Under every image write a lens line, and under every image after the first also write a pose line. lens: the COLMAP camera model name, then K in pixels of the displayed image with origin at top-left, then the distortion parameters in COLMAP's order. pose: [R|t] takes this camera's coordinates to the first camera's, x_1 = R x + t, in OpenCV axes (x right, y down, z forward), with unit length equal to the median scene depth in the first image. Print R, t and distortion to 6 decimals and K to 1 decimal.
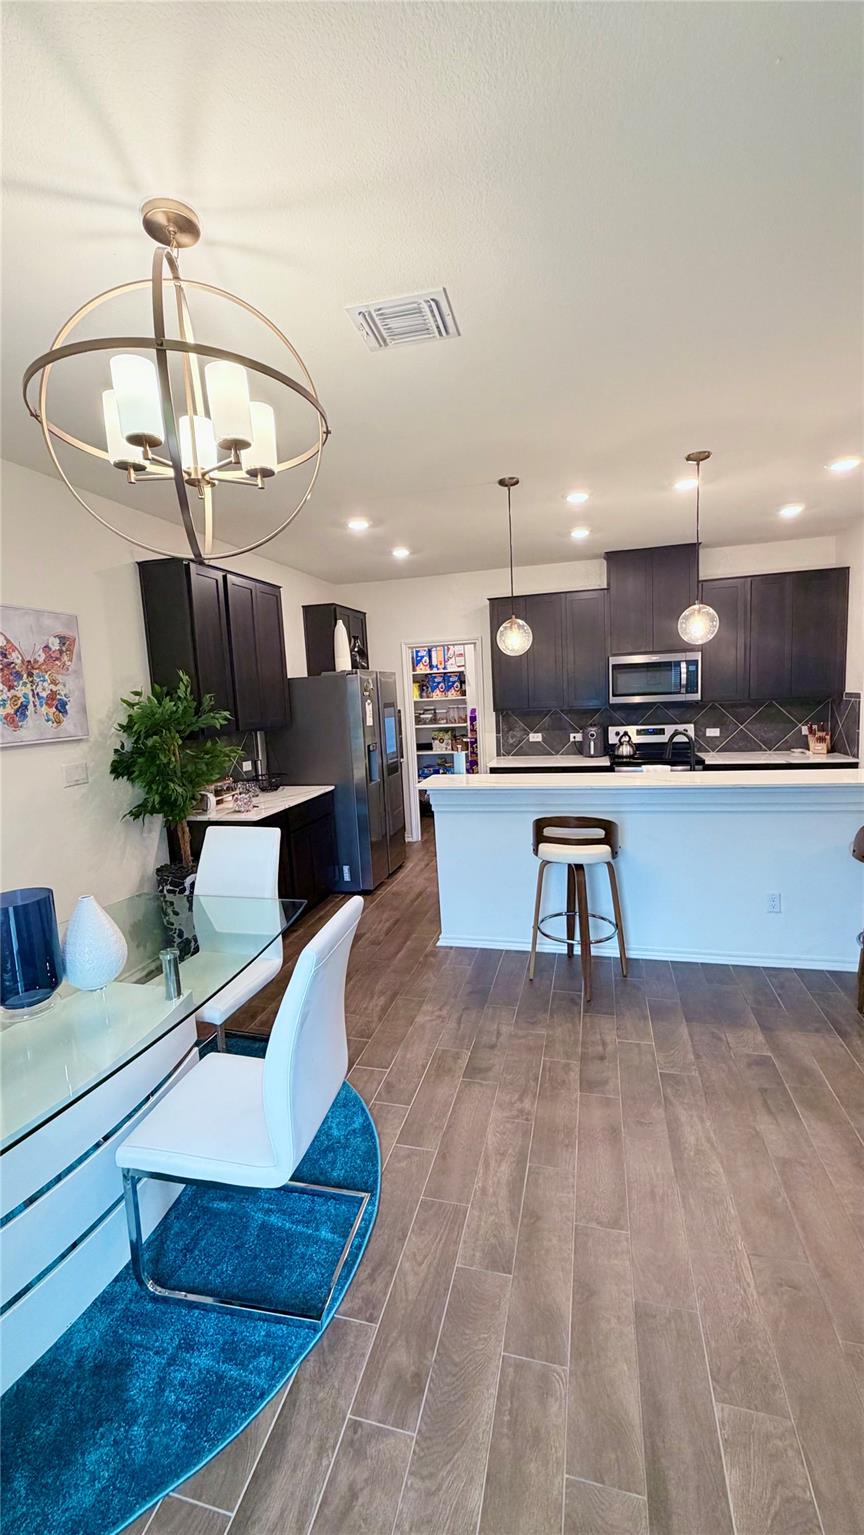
lens RADIAL K [[613.3, 0, 433.3], [0, 613.3, 766.2], [0, 0, 1]] dist [-0.000114, 0.001140]
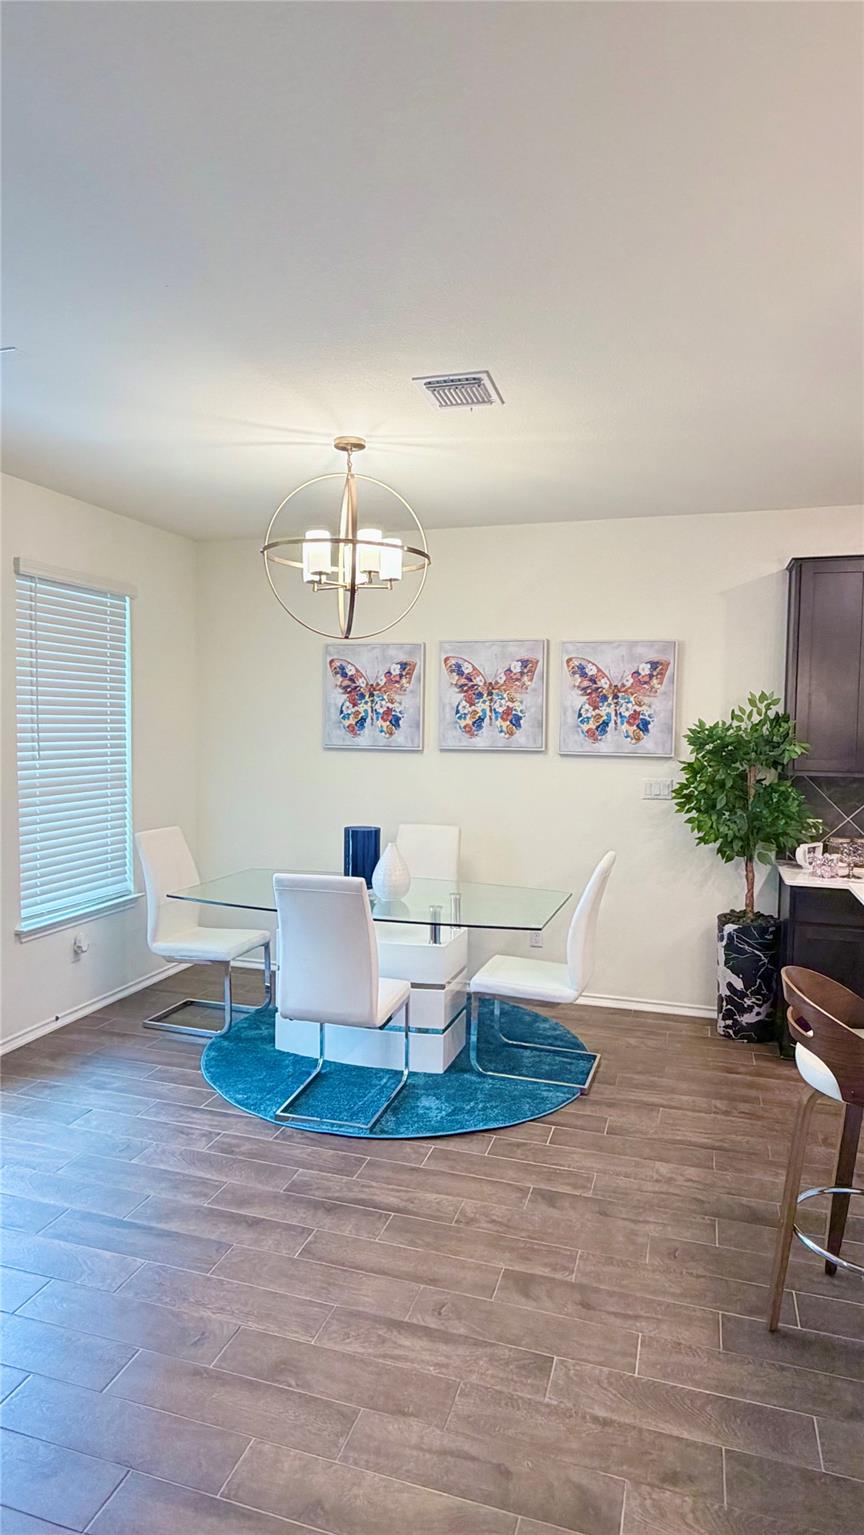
lens RADIAL K [[872.0, 0, 422.4], [0, 872.0, 772.6], [0, 0, 1]] dist [0.001457, 0.000977]
pose [[-0.053086, 0.107594, -0.992777, 1.001355], [-0.130753, 0.984870, 0.113729, -0.142763], [0.989993, 0.135846, -0.038215, 0.690456]]
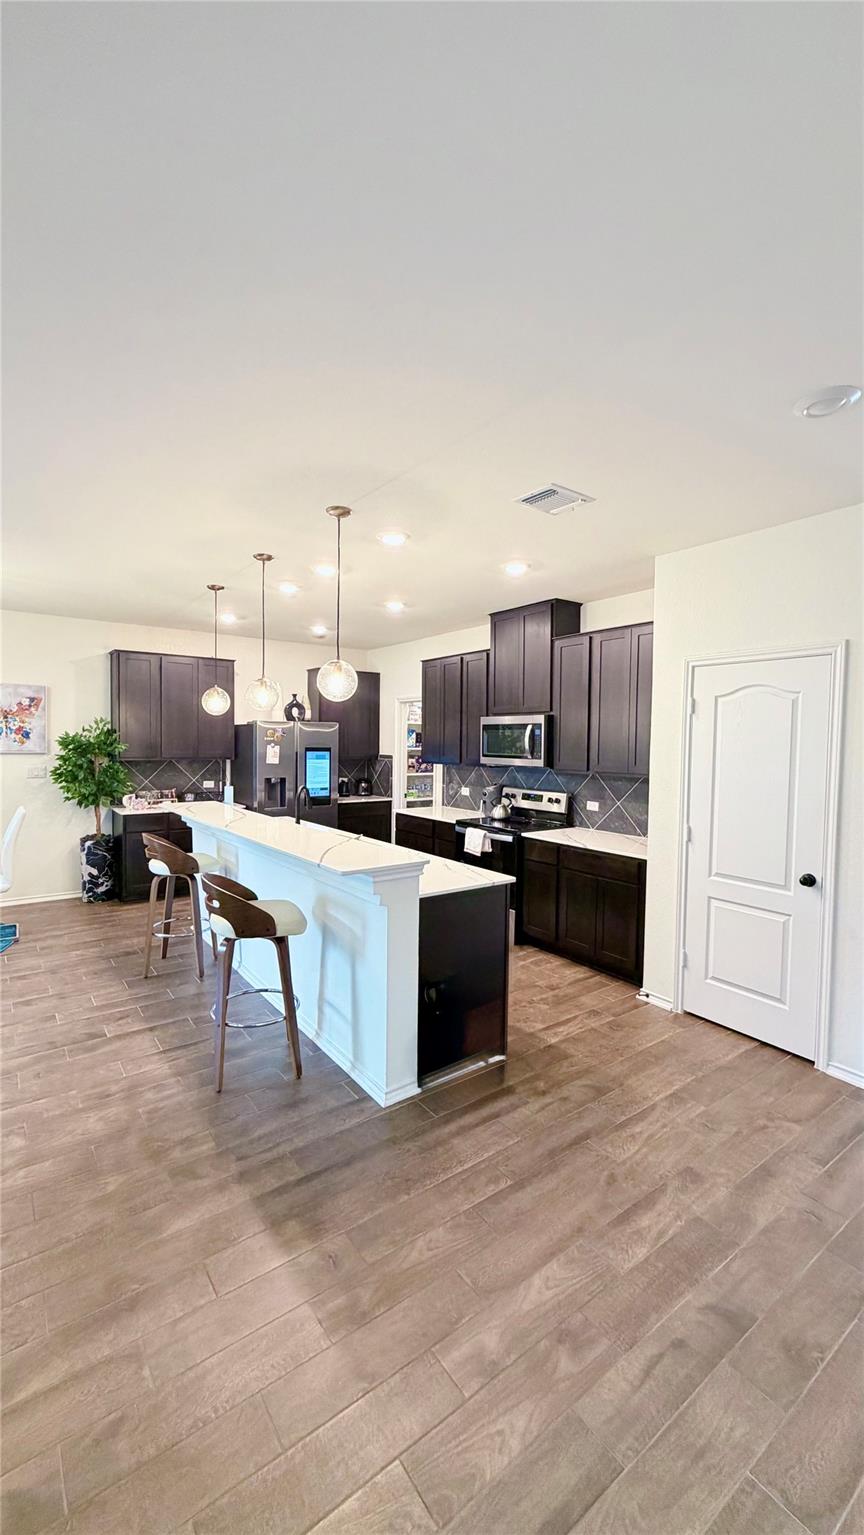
lens RADIAL K [[613.3, 0, 429.7], [0, 613.3, 766.1], [0, 0, 1]] dist [-0.000114, 0.001140]
pose [[0.772527, 0.084797, -0.629294, 1.568552], [-0.127406, 0.991589, -0.022789, -0.118701], [0.622069, 0.097781, 0.776833, 0.325231]]
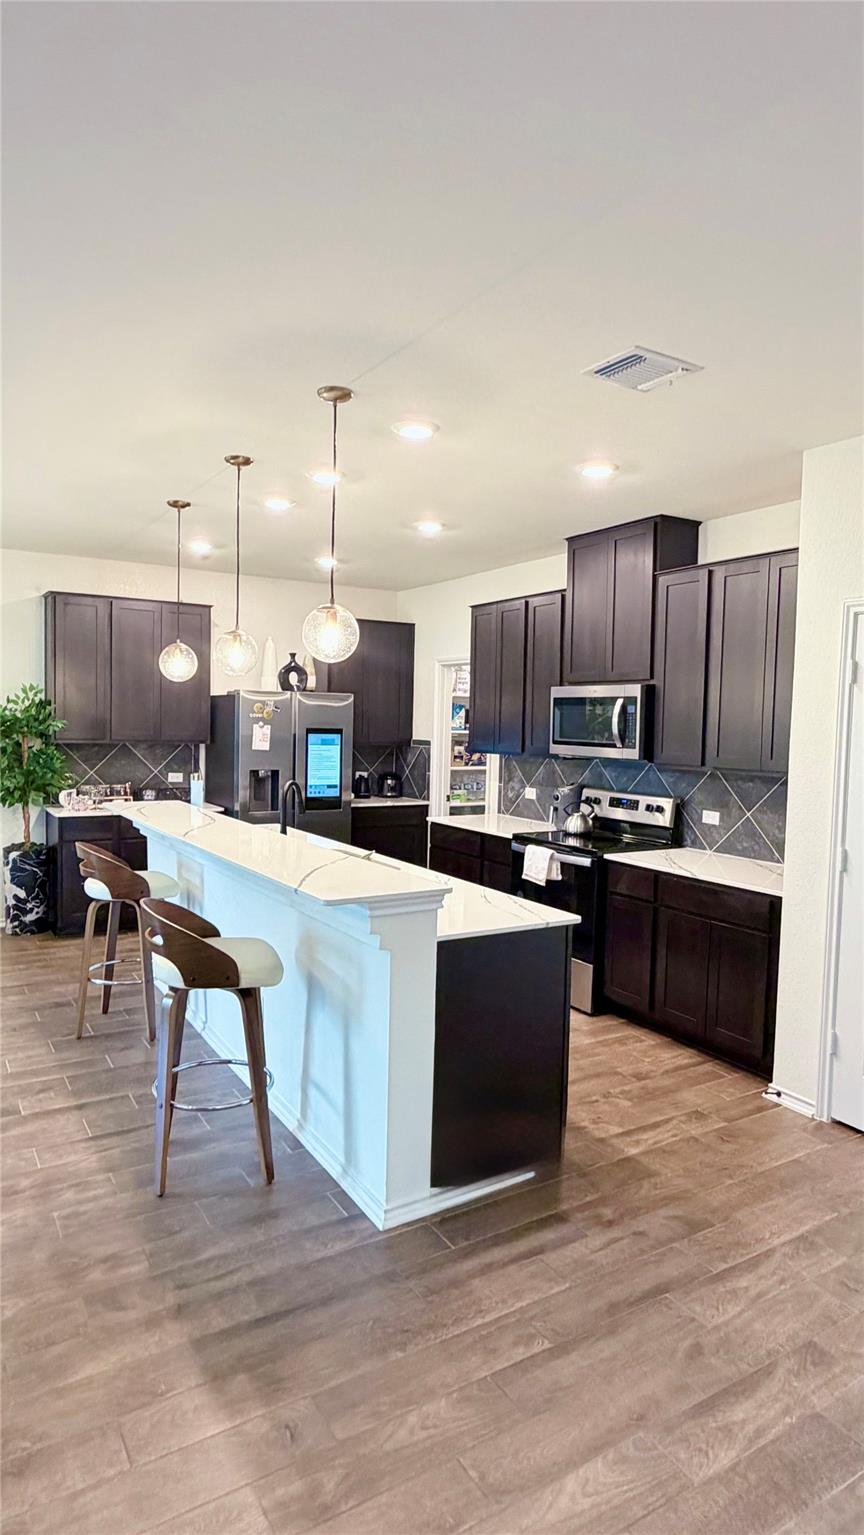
lens RADIAL K [[872.0, 0, 425.6], [0, 872.0, 773.1], [0, 0, 1]] dist [0.001457, 0.000977]
pose [[0.714530, 0.107796, -0.691250, 1.608121], [-0.142520, 0.989767, 0.007029, -0.123069], [0.684934, 0.093494, 0.722581, 0.354637]]
